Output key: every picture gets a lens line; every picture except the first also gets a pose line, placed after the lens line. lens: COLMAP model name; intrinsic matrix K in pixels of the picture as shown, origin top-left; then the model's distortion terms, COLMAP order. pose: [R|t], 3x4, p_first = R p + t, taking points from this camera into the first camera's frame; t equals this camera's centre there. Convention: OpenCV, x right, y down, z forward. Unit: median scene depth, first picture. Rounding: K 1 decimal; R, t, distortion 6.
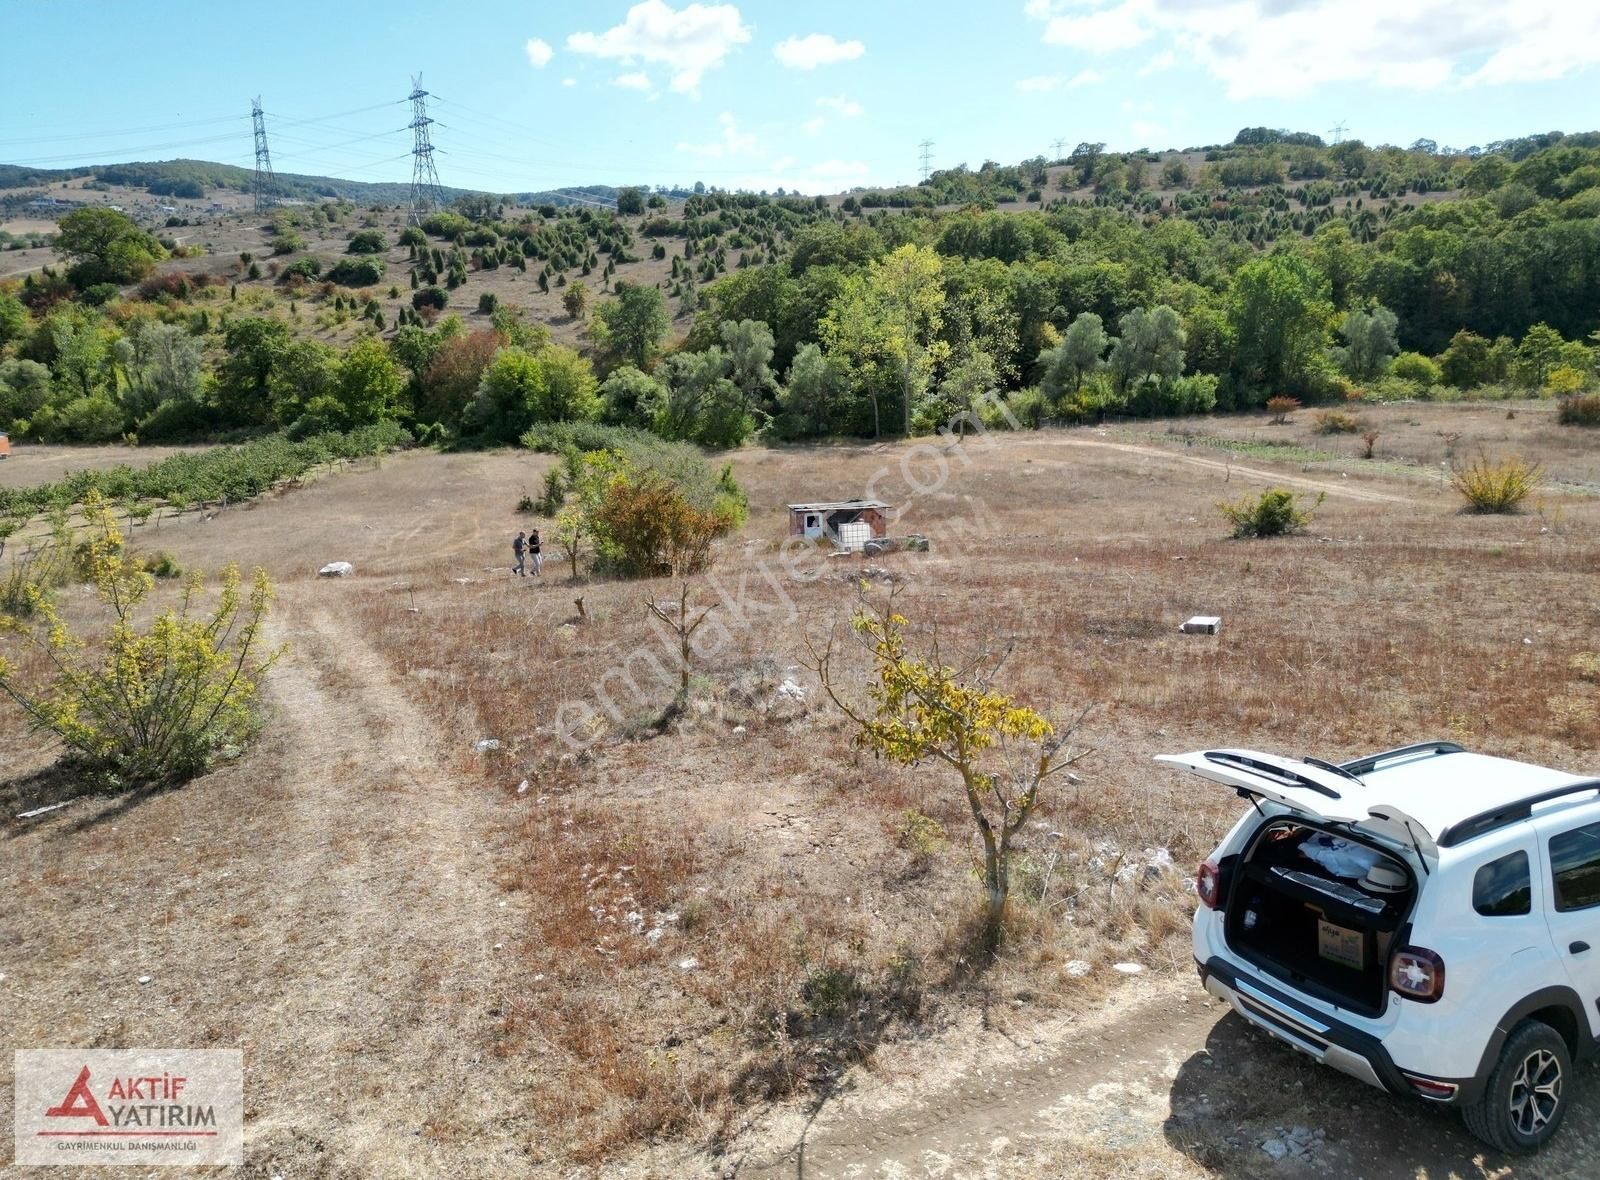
lens RADIAL K [[1123.6, 0, 801.0], [0, 1123.6, 578.3], [0, 0, 1]] dist [0.076543, -0.075388]
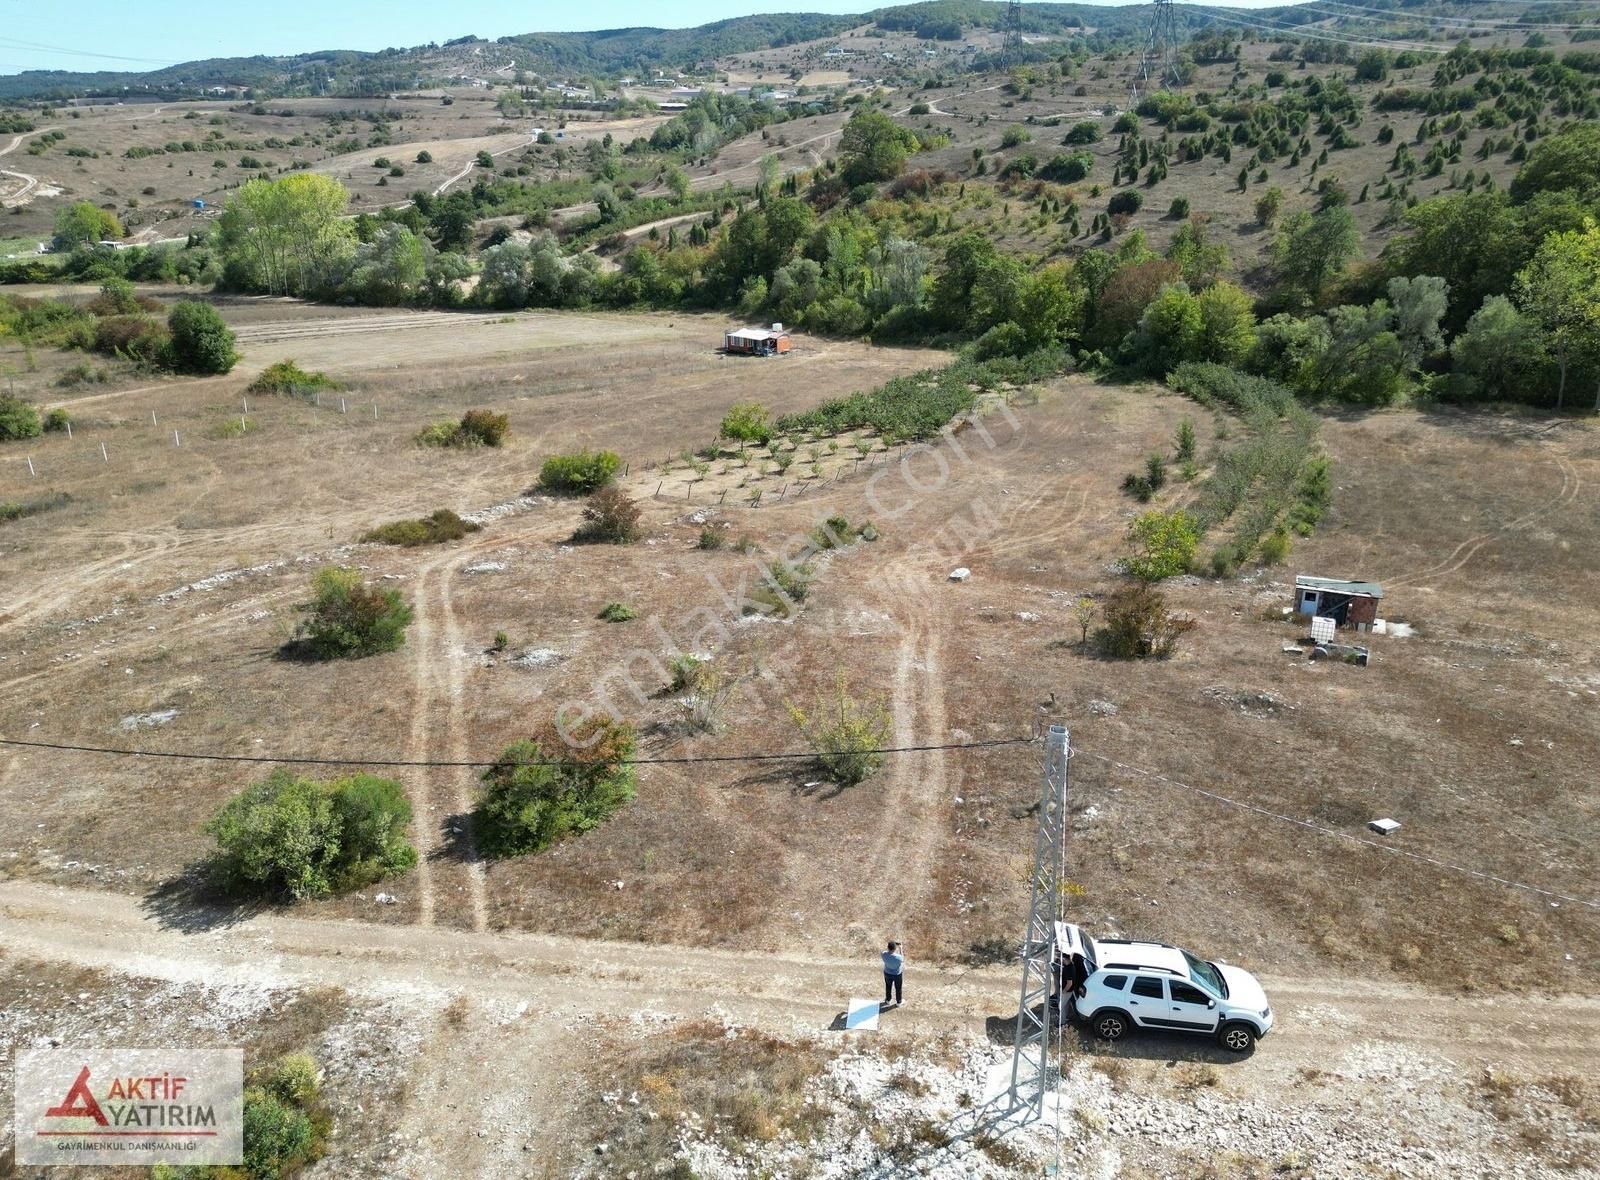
lens RADIAL K [[1123.6, 0, 801.0], [0, 1123.6, 578.3], [0, 0, 1]] dist [0.076543, -0.075388]
pose [[0.831573, 0.200319, -0.518033, 0.040326], [-0.126125, 0.976436, 0.175117, -0.046627], [0.540905, -0.080286, 0.837243, -0.079411]]
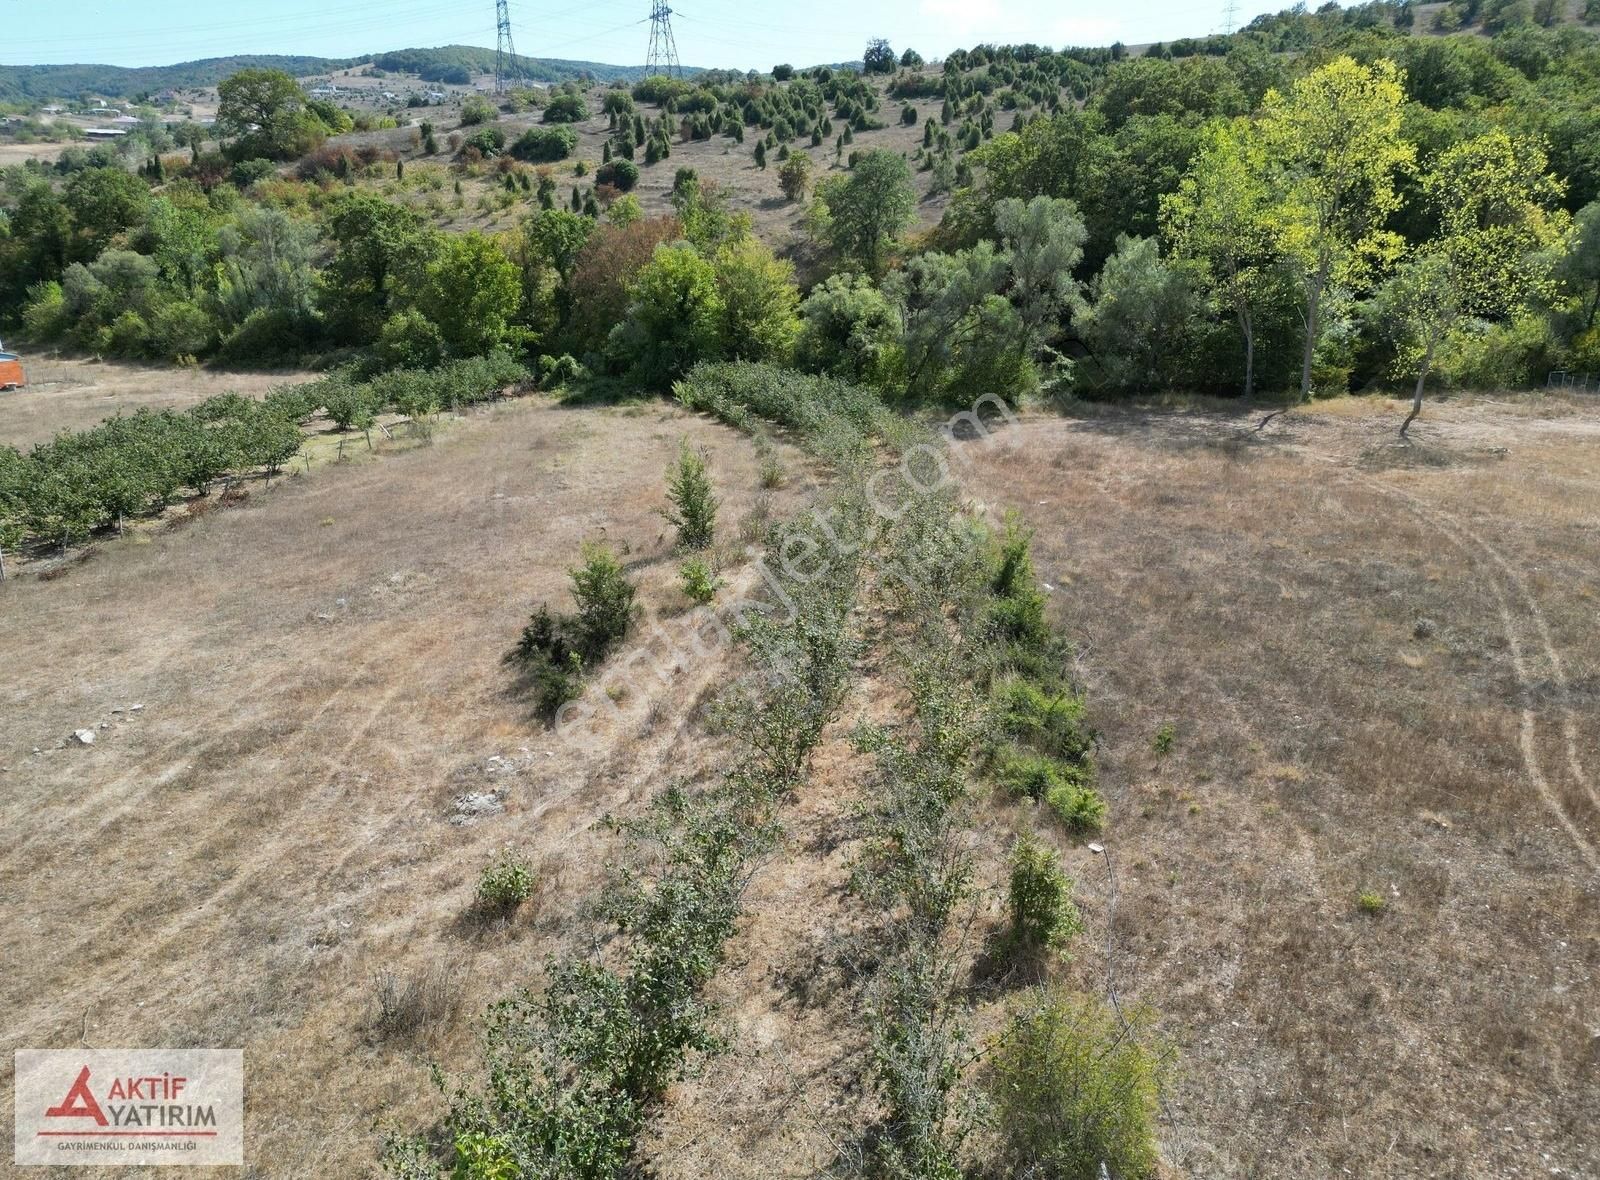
lens RADIAL K [[1123.6, 0, 801.0], [0, 1123.6, 578.3], [0, 0, 1]] dist [0.076543, -0.075388]
pose [[0.977607, 0.067040, -0.199474, -0.022849], [-0.048620, 0.994207, 0.095855, -0.046471], [0.204745, -0.084010, 0.975204, 0.216579]]
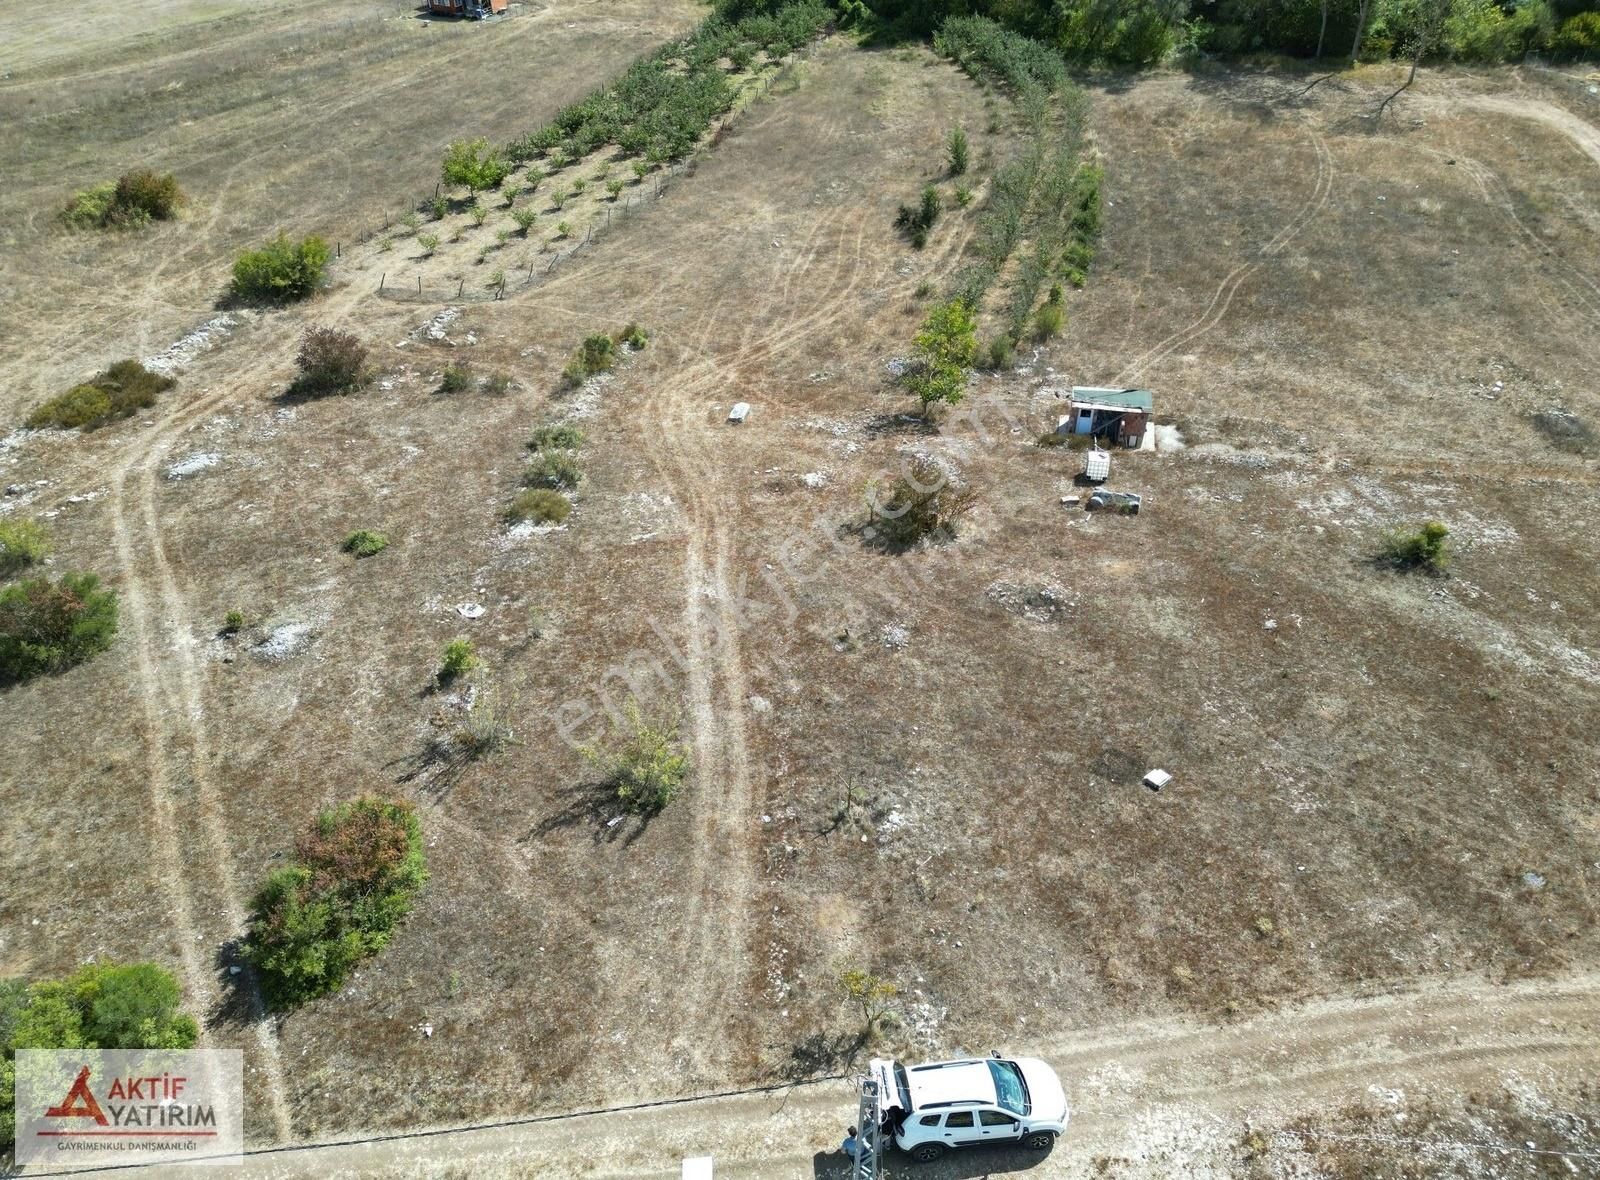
lens RADIAL K [[1123.6, 0, 801.0], [0, 1123.6, 578.3], [0, 0, 1]] dist [0.076543, -0.075388]
pose [[0.930754, 0.230690, -0.283688, 0.024264], [-0.076005, 0.880972, 0.467025, -0.095610], [0.357659, -0.413124, 0.837502, -0.053196]]
